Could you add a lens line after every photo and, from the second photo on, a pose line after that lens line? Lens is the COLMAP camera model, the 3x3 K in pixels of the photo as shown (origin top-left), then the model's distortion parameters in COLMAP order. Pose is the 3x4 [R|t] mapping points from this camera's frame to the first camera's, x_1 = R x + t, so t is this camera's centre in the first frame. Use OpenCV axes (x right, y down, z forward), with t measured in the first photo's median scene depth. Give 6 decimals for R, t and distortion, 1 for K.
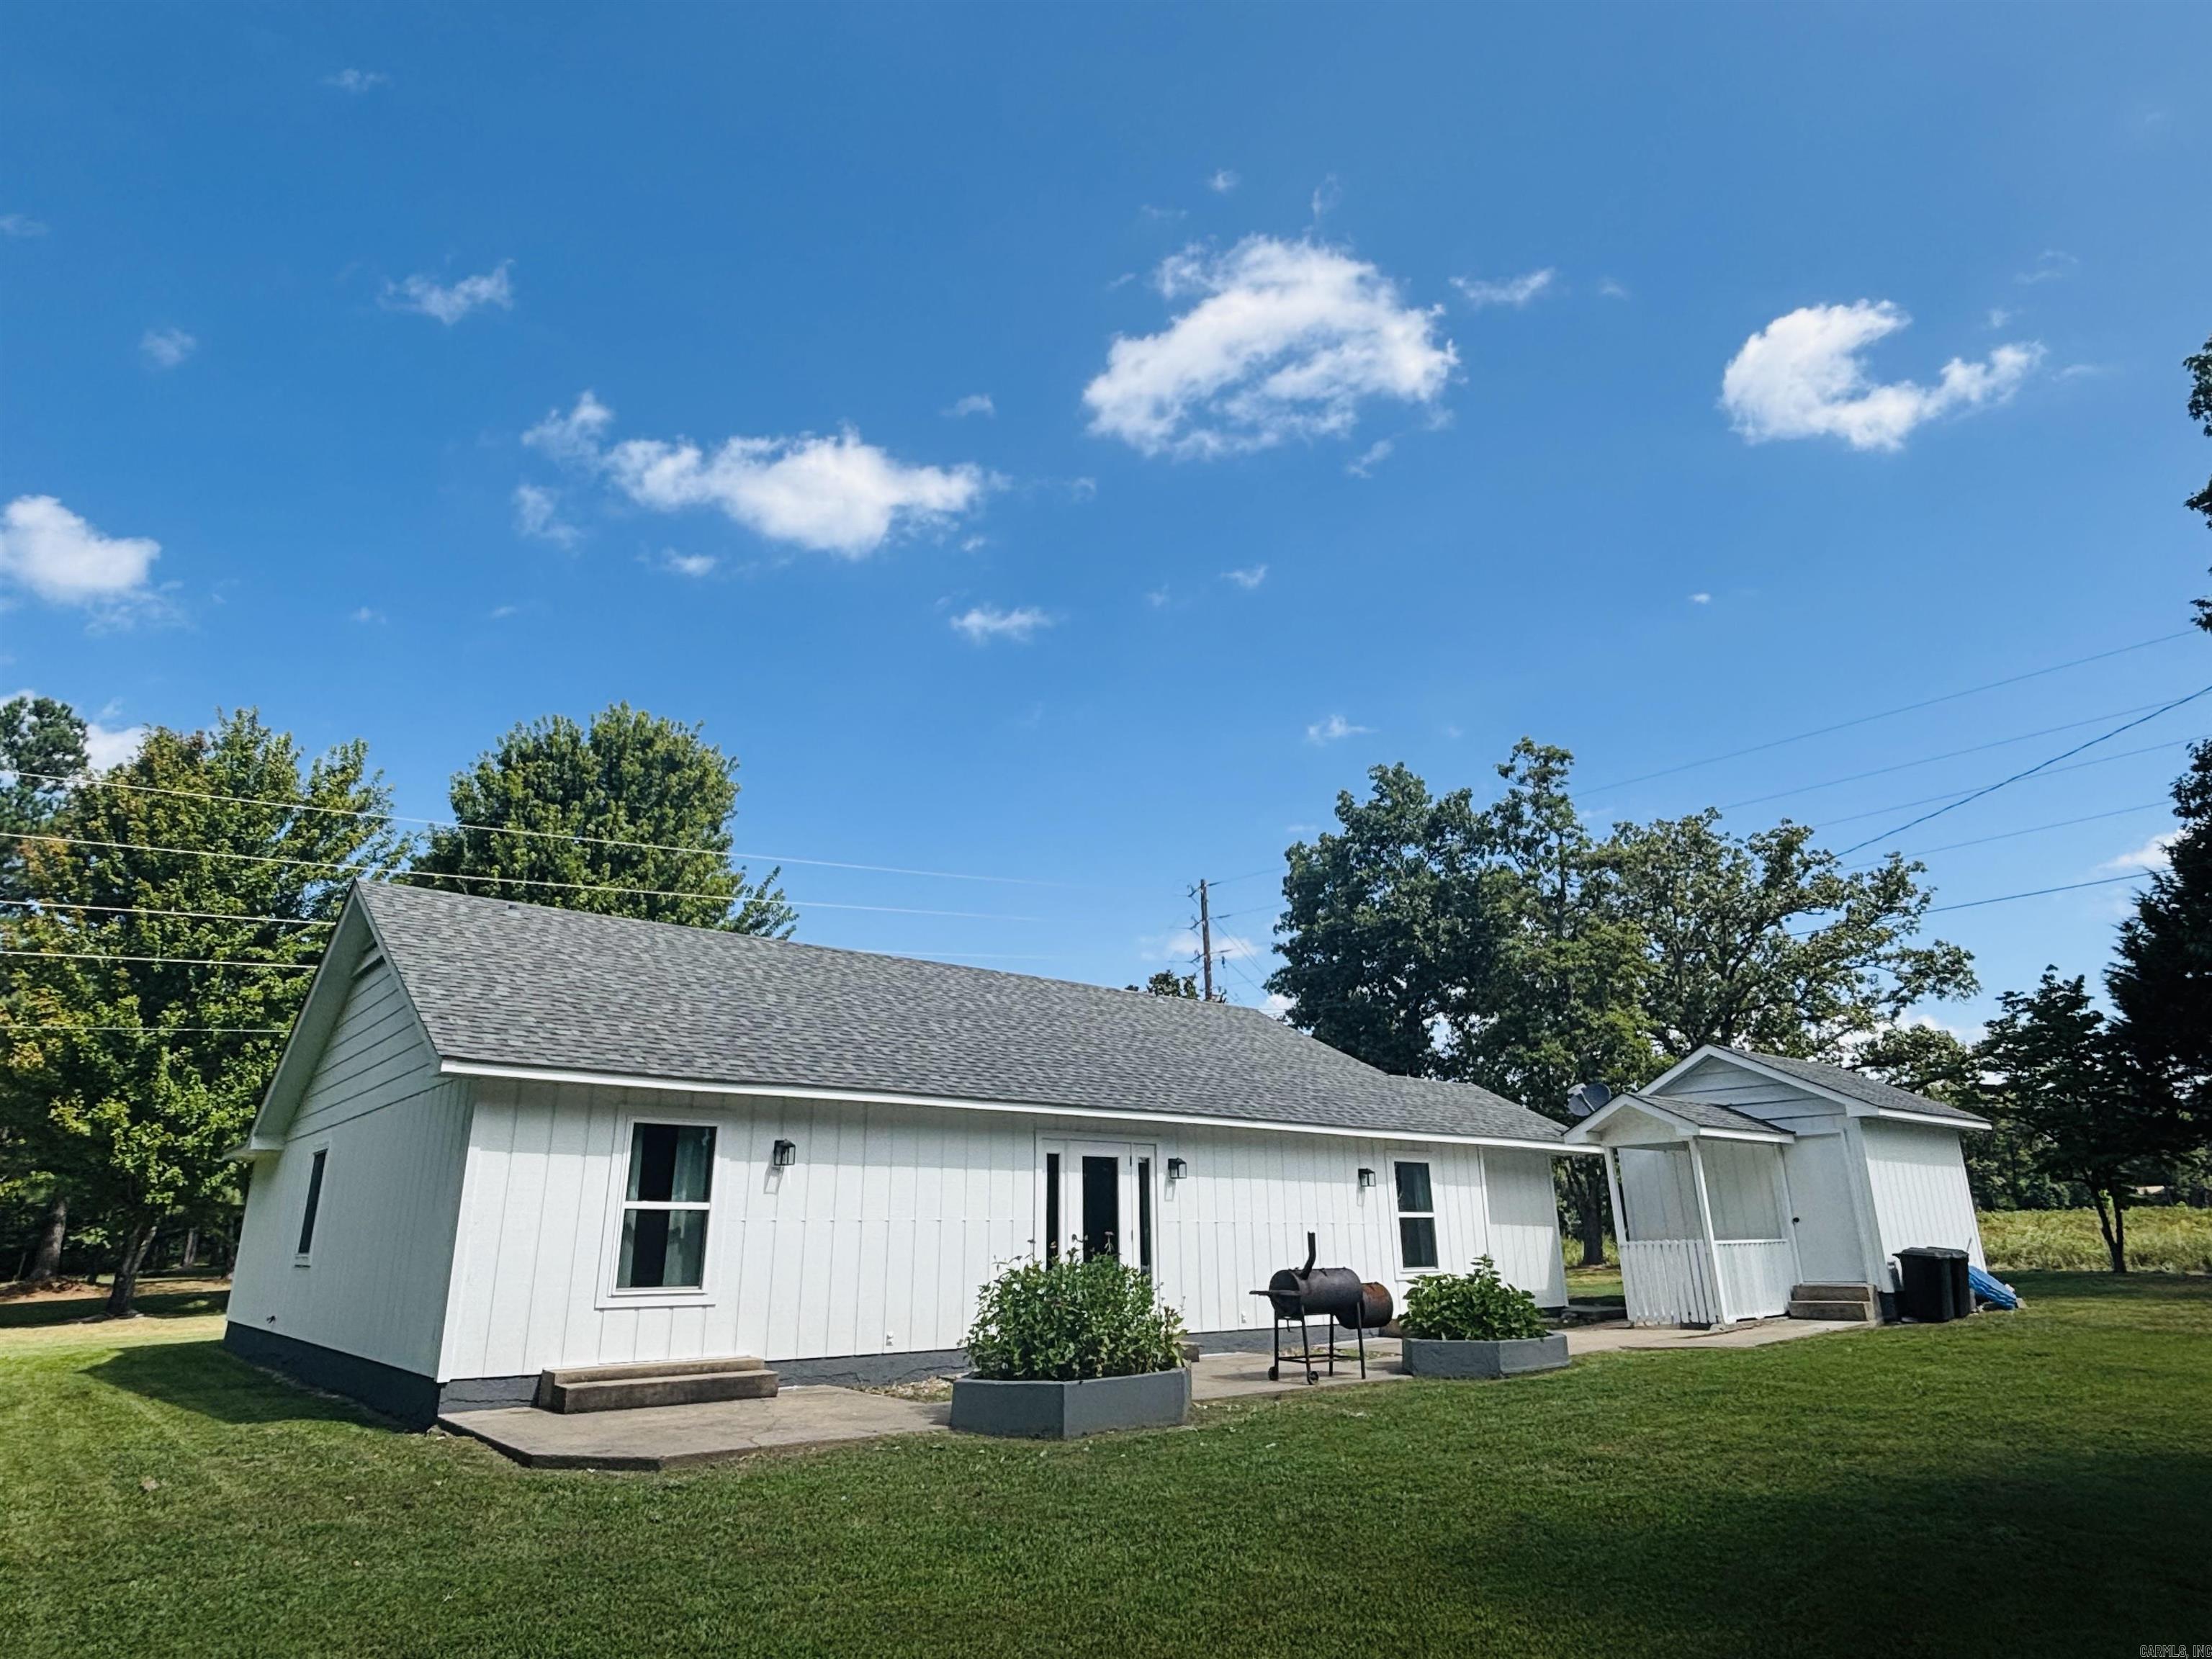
lens RADIAL K [[1251.0, 0, 1129.0], [0, 1251.0, 842.0], [0, 0, 1]] dist [0.005944, -0.005105]
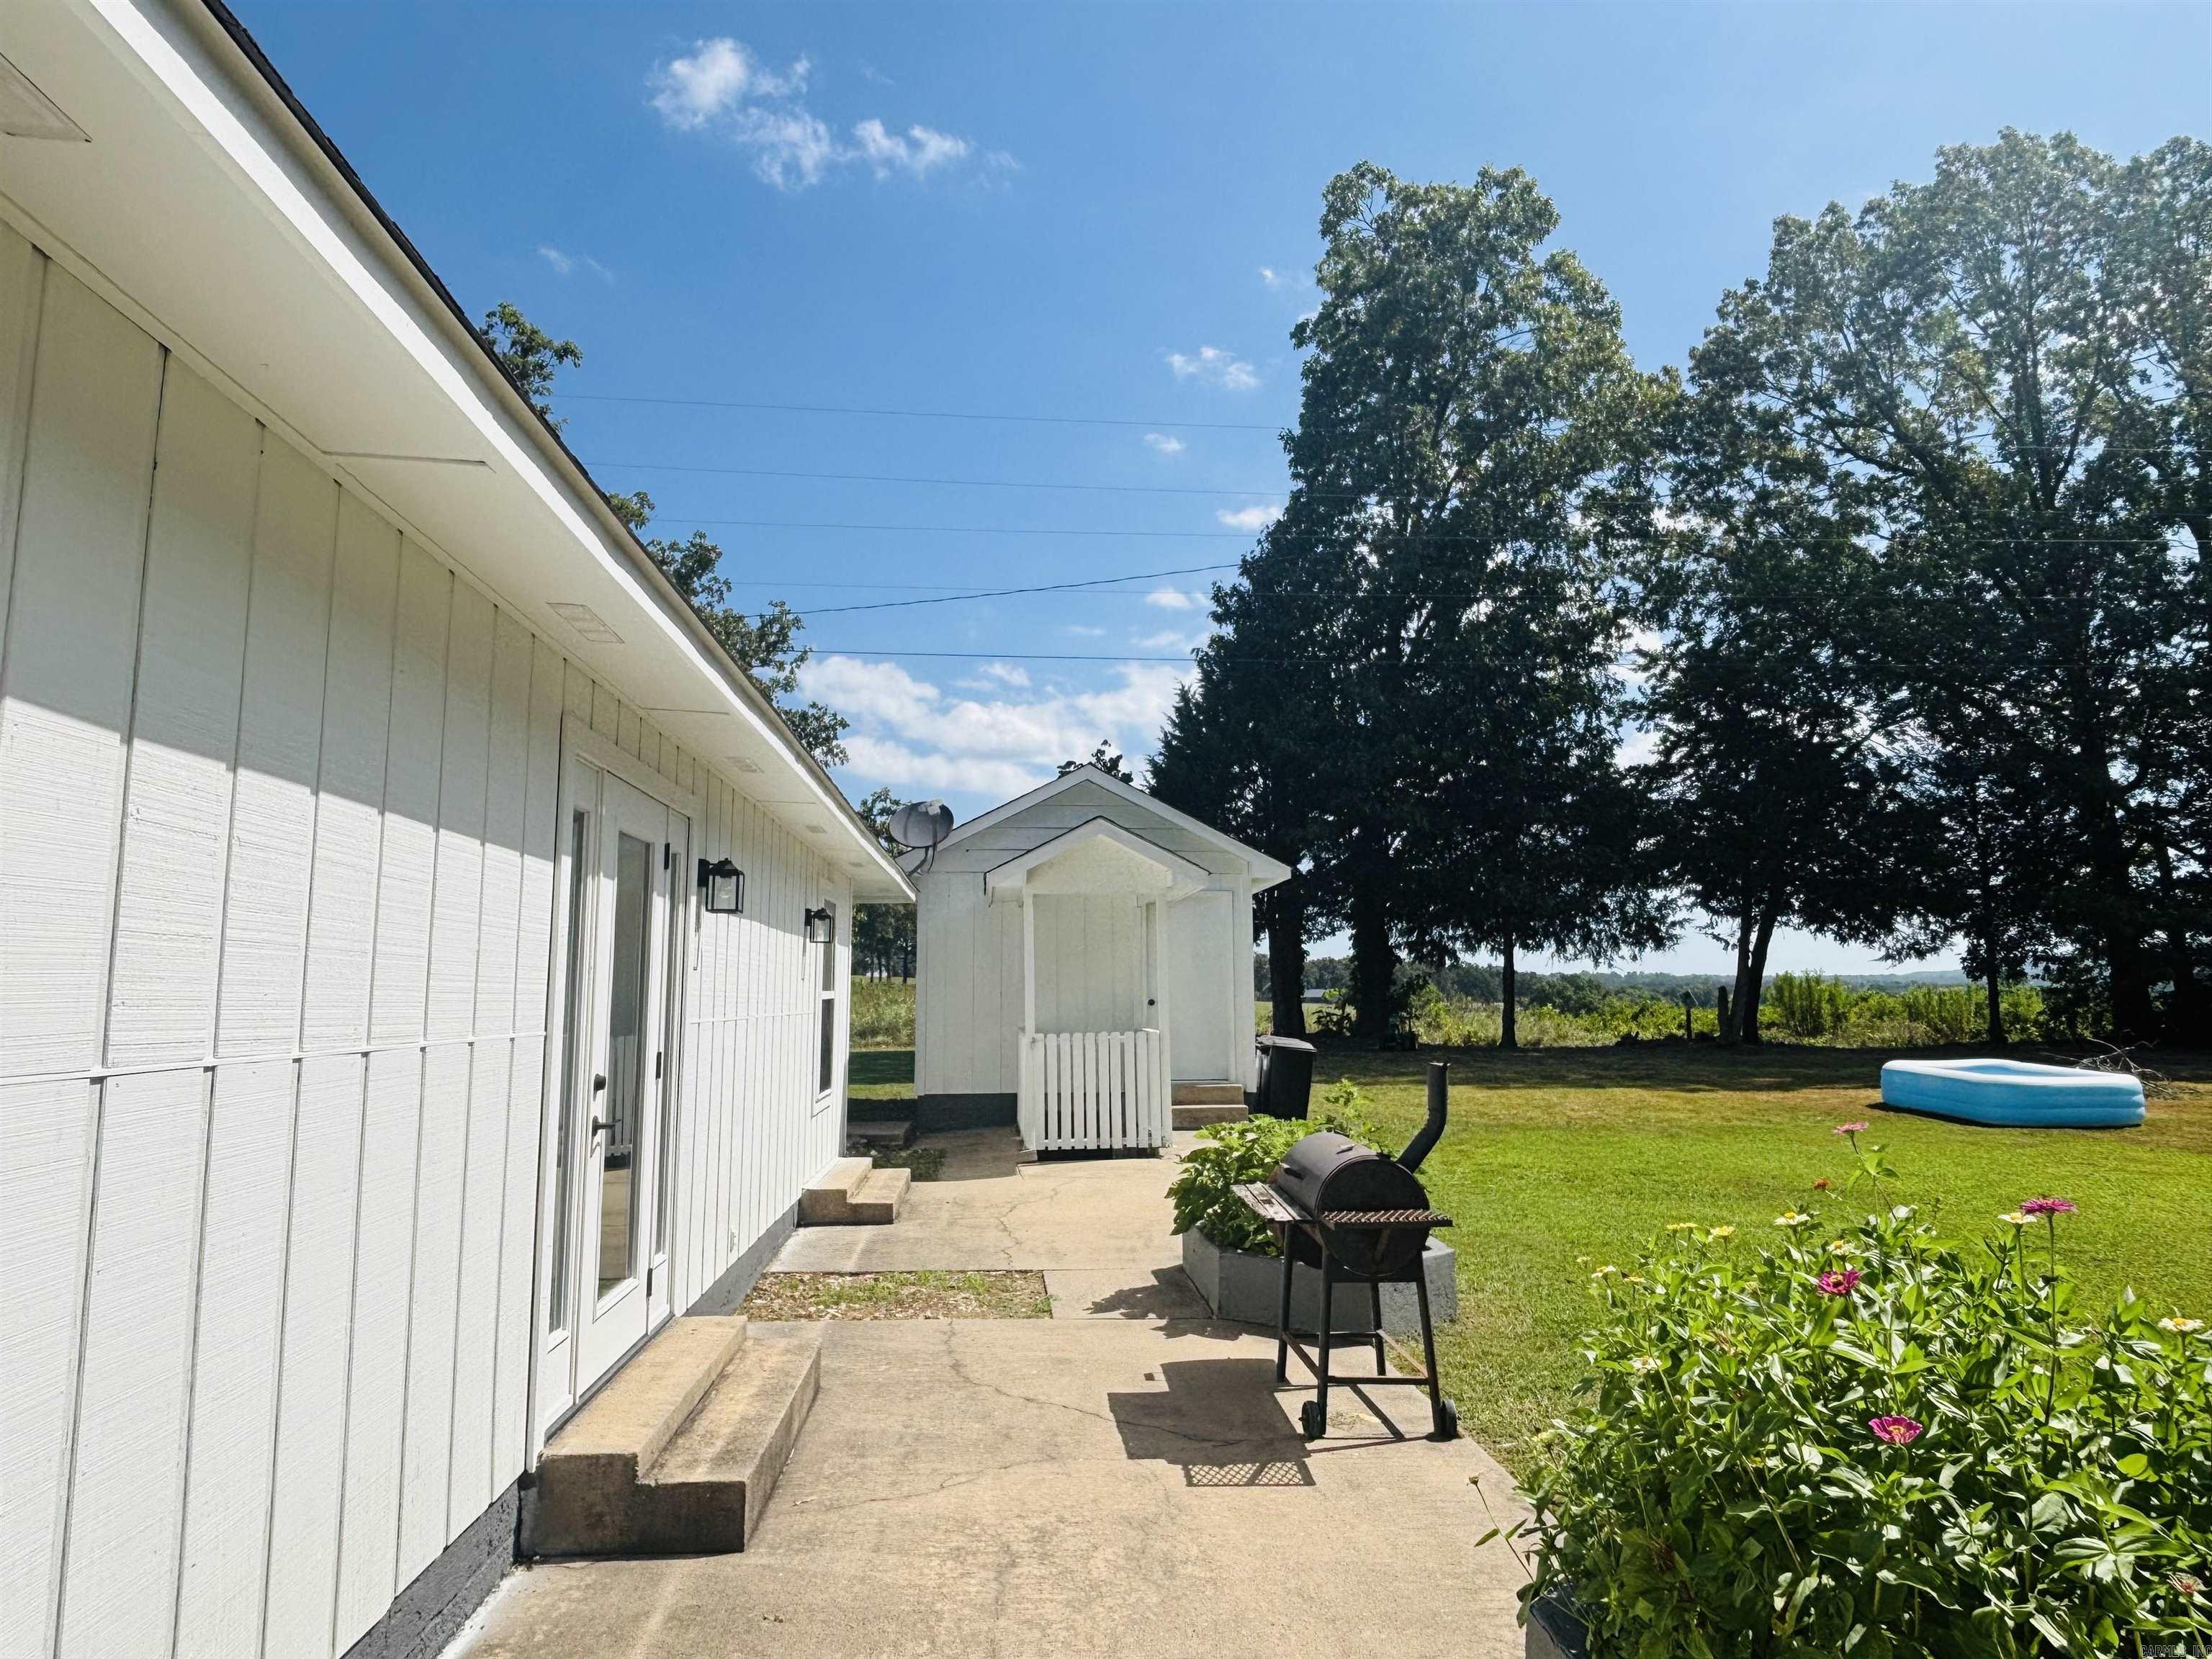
lens RADIAL K [[1389.7, 0, 1078.0], [0, 1389.7, 788.8], [0, 0, 1]] dist [0.028598, -0.030672]
pose [[0.571299, 0.125119, 0.811149, -0.134957], [-0.249075, 0.968133, 0.026092, 0.111874], [-0.782035, -0.216944, 0.584257, 0.385761]]
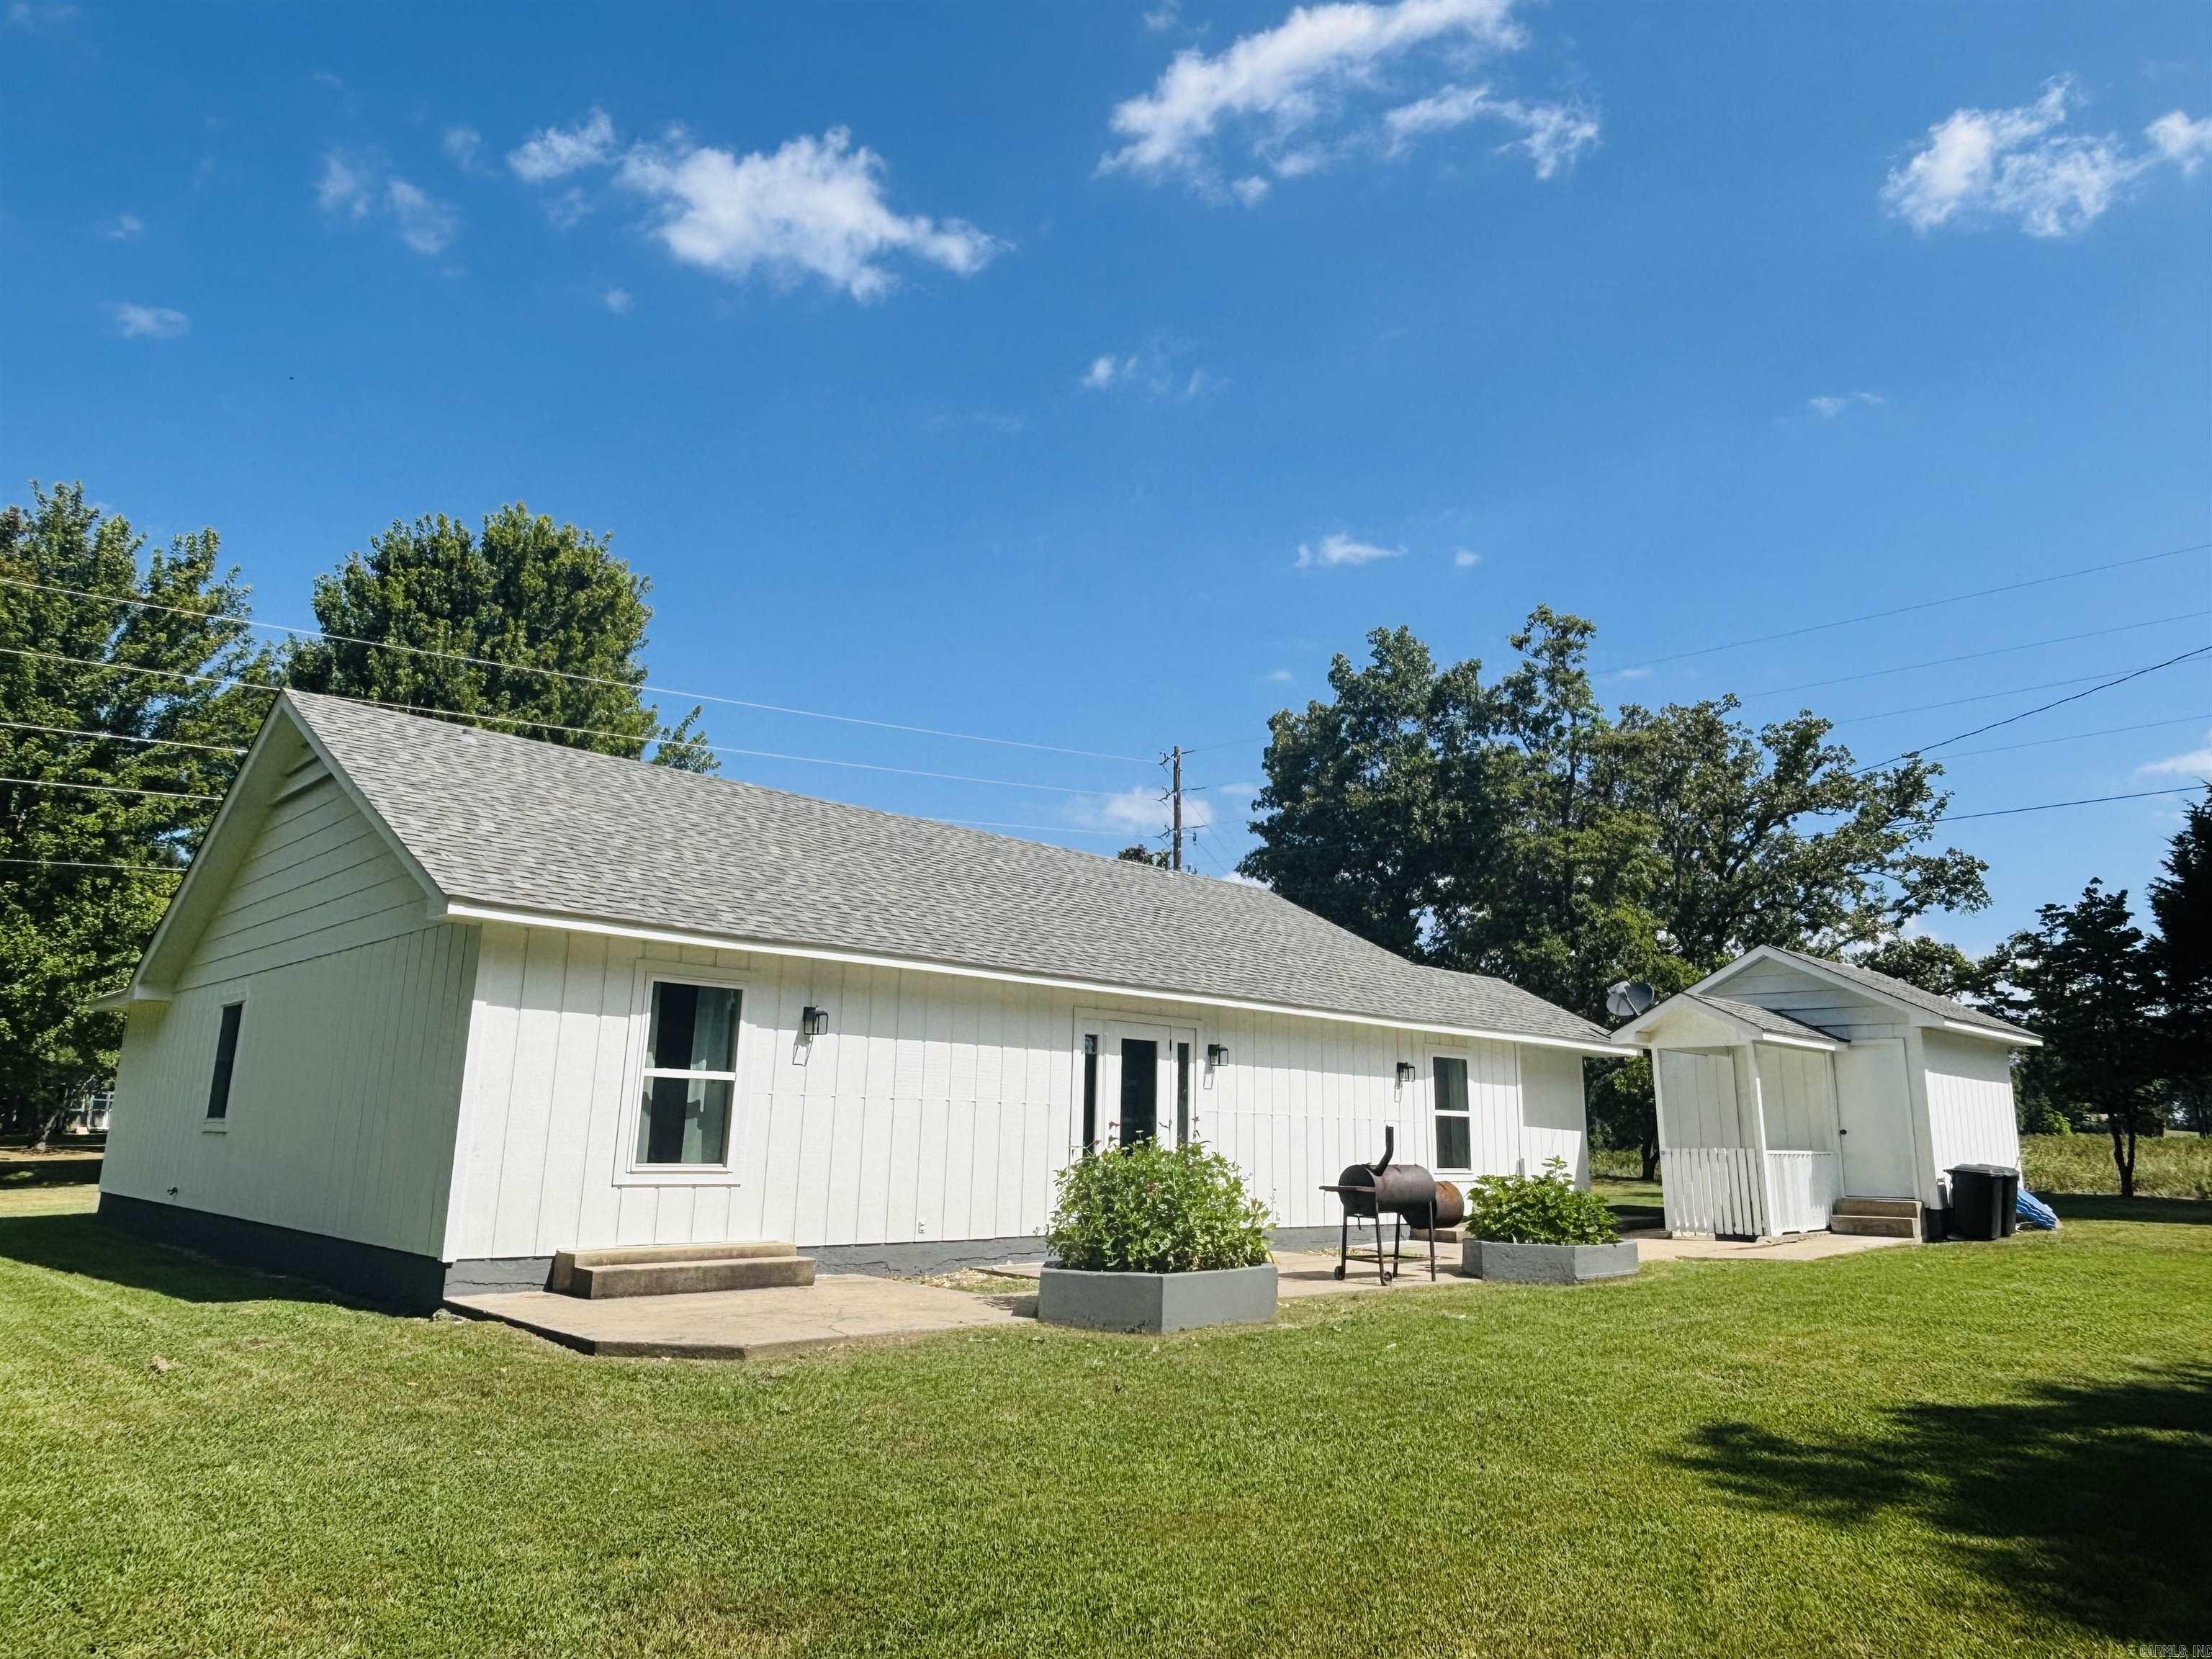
lens RADIAL K [[1389.7, 0, 1143.0], [0, 1389.7, 832.6], [0, 0, 1]] dist [0.028598, -0.030672]
pose [[0.996492, 0.044302, 0.071006, -0.053486], [-0.050604, 0.994695, 0.089564, 0.006400], [-0.066661, -0.092843, 0.993447, 0.005880]]
